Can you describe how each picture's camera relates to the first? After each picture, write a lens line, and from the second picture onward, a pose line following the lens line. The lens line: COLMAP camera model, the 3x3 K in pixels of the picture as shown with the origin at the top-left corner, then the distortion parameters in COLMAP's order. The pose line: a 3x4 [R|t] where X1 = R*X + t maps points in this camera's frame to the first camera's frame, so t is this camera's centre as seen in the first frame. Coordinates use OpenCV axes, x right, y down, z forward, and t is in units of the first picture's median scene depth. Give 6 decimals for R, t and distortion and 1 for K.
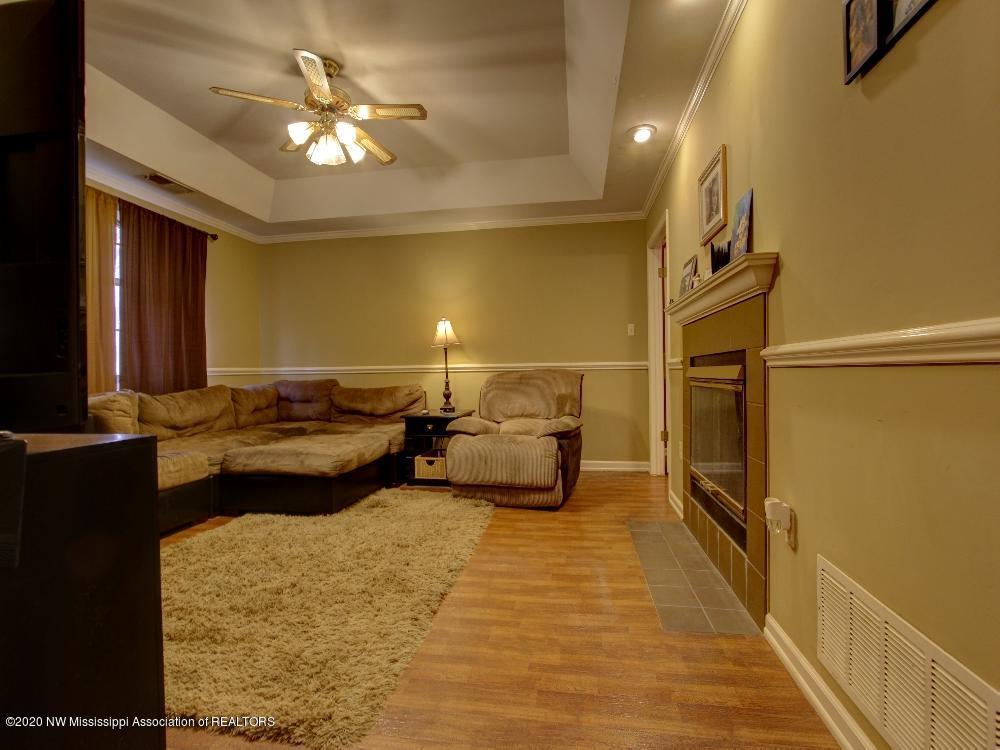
lens RADIAL K [[462.9, 0, 505.2], [0, 462.9, 372.0], [0, 0, 1]] dist [-0.018191, 0.003736]
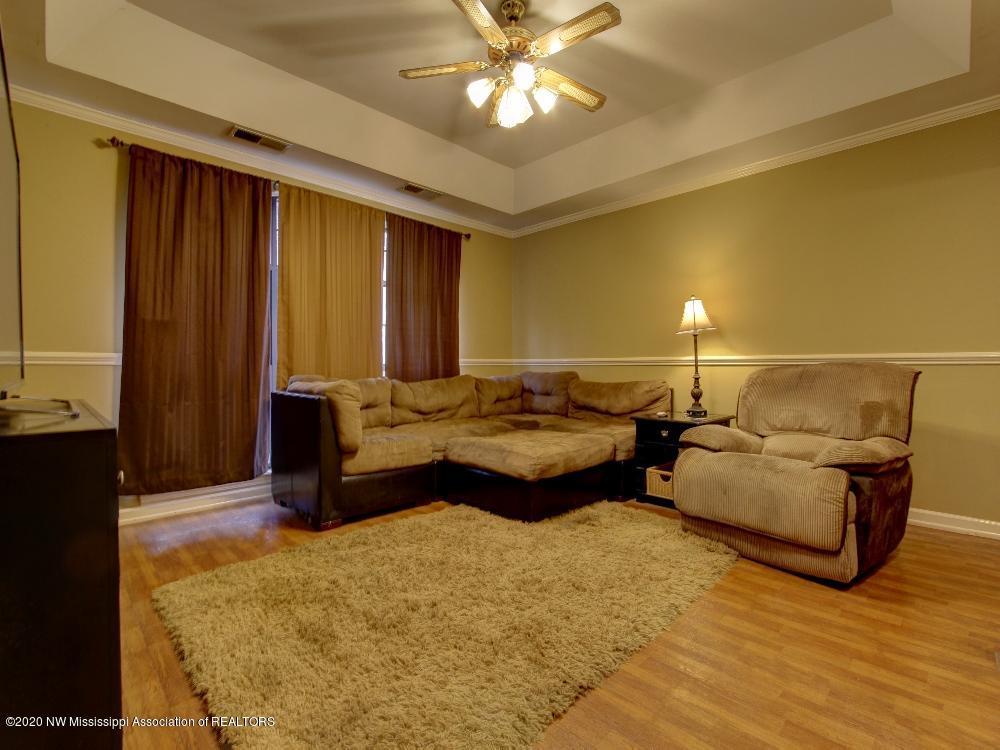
lens RADIAL K [[462.9, 0, 506.8], [0, 462.9, 369.9], [0, 0, 1]] dist [-0.018191, 0.003736]
pose [[0.810339, 0.017278, -0.585707, 0.096189], [-0.013450, 0.999850, 0.010887, 0.004748], [0.585808, -0.000944, 0.810450, 0.231324]]
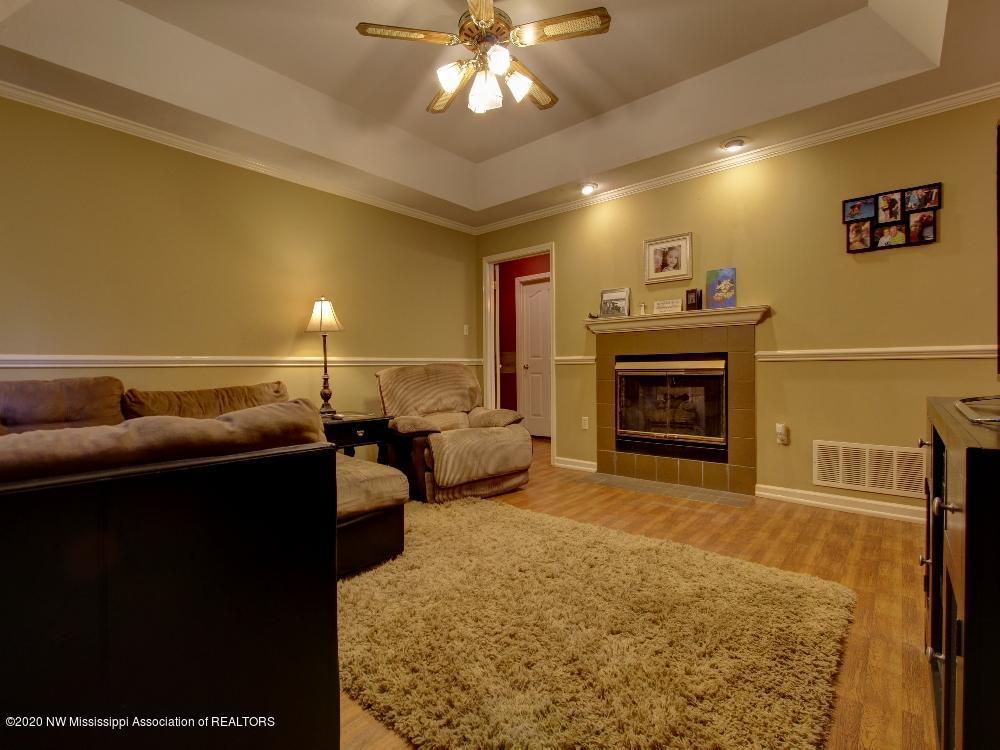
lens RADIAL K [[462.9, 0, 507.5], [0, 462.9, 374.7], [0, 0, 1]] dist [-0.018191, 0.003736]
pose [[0.525460, -0.003513, 0.850811, -0.841774], [0.003473, 0.999992, 0.001984, 0.019060], [-0.850811, 0.001913, 0.525468, 0.427532]]
